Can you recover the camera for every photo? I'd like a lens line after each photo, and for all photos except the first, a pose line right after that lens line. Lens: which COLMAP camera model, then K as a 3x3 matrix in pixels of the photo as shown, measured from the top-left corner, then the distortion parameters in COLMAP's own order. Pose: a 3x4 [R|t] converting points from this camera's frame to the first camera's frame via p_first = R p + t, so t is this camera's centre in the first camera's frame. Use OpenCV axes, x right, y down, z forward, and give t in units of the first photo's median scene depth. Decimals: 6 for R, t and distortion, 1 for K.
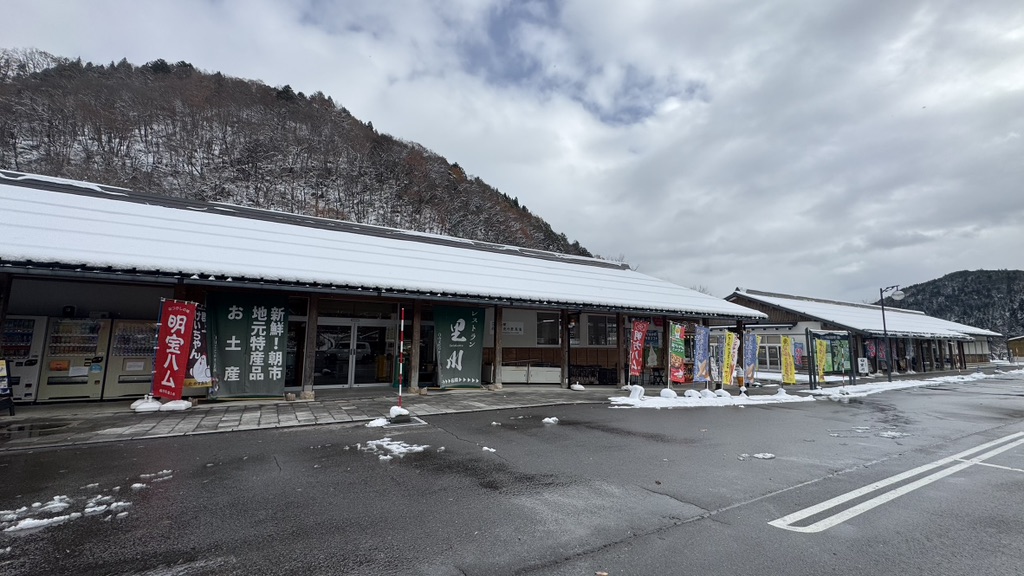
lens RADIAL K [[405.2, 0, 512.0], [0, 405.2, 288.0], [0, 0, 1]] dist [-0.006010, 0.000453]
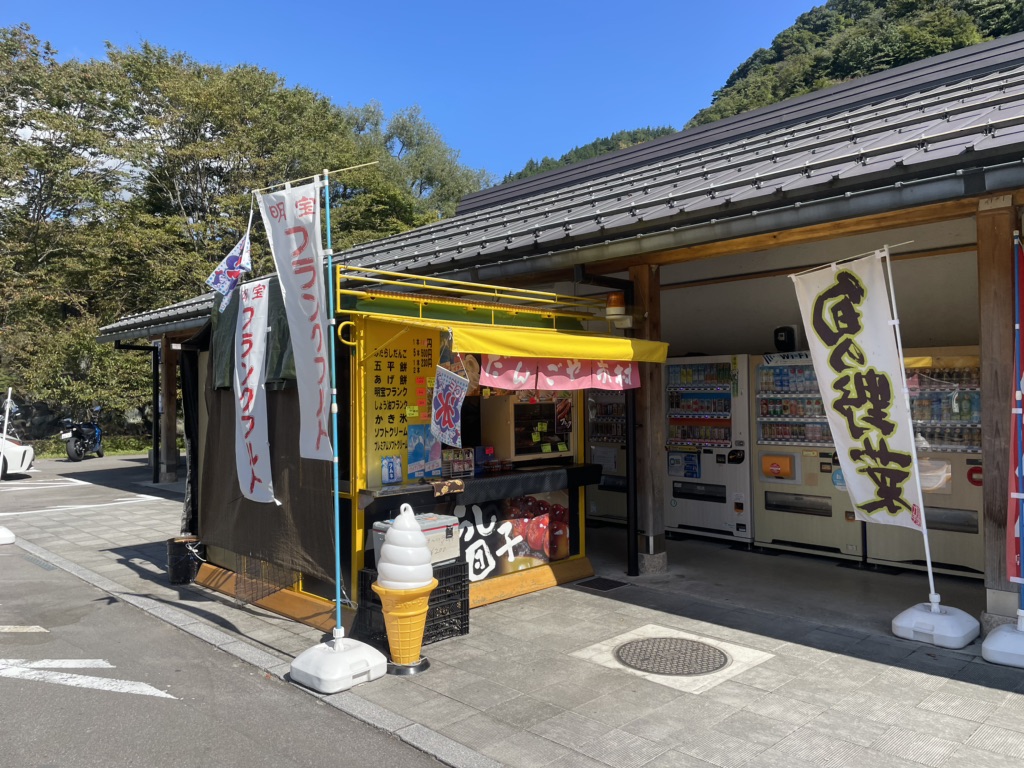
lens RADIAL K [[765.3, 0, 529.1], [0, 765.3, 388.0], [0, 0, 1]] dist [0.032908, -0.005382]
pose [[0.250433, -0.019249, -0.967943, -0.360391], [0.142834, 0.989596, 0.017275, 0.052667], [0.957540, -0.142581, 0.250576, 0.497008]]
